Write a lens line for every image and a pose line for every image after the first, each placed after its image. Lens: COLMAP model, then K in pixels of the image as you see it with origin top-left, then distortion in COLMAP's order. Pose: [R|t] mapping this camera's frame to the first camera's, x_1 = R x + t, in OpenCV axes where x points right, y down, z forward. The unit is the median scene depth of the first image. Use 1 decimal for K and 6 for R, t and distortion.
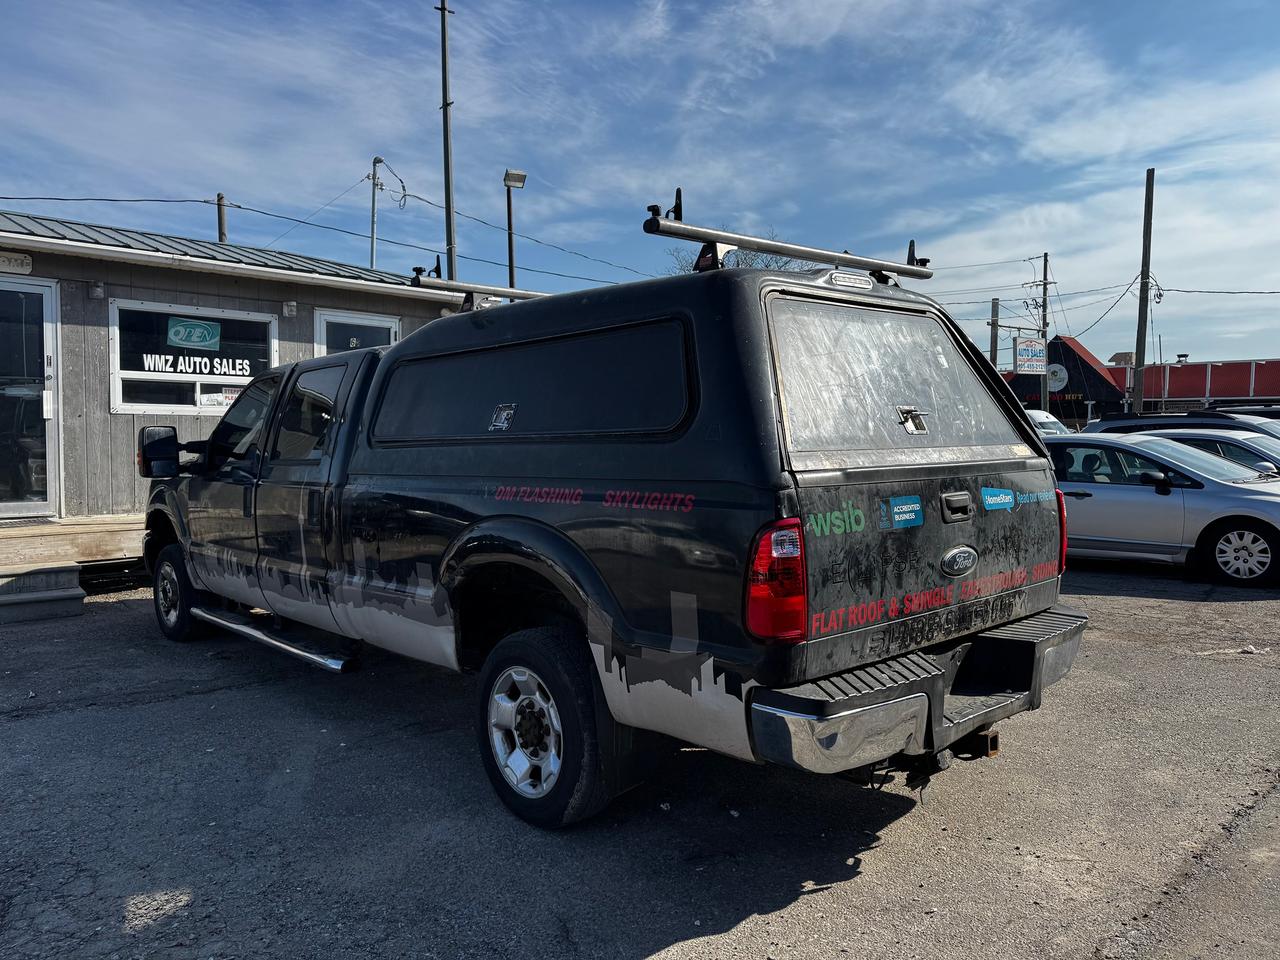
lens RADIAL K [[898.2, 0, 669.0], [0, 898.2, 421.3], [0, 0, 1]] dist [0.010372, -0.000029]
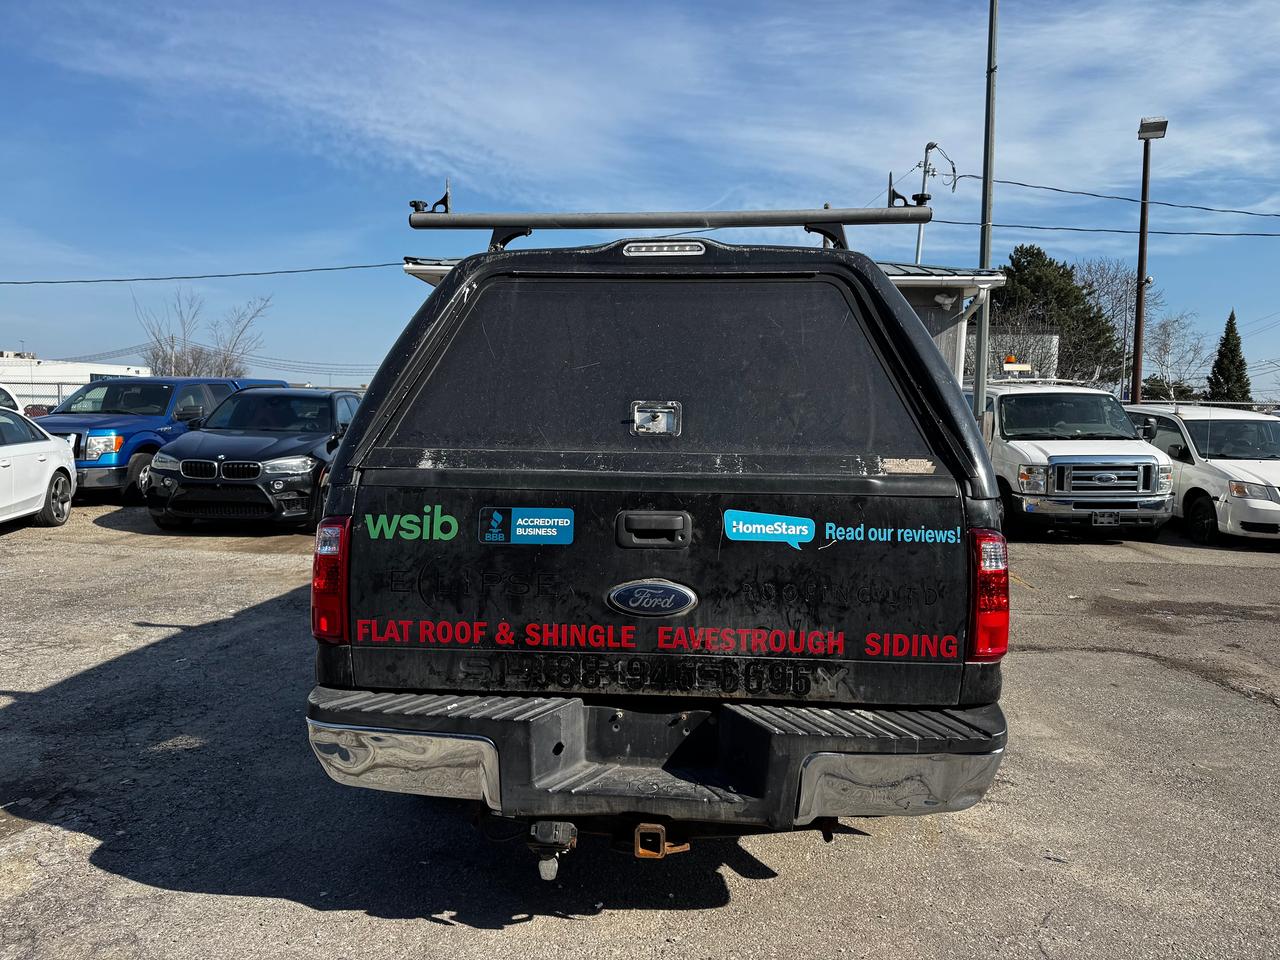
lens RADIAL K [[895.0, 0, 640.1], [0, 895.0, 446.0], [0, 0, 1]] dist [0.128248, -0.172220]
pose [[0.701098, 0.036033, -0.712154, 0.289929], [-0.012332, 0.999186, 0.038415, -0.002696], [0.712958, -0.018151, 0.700971, 0.147976]]
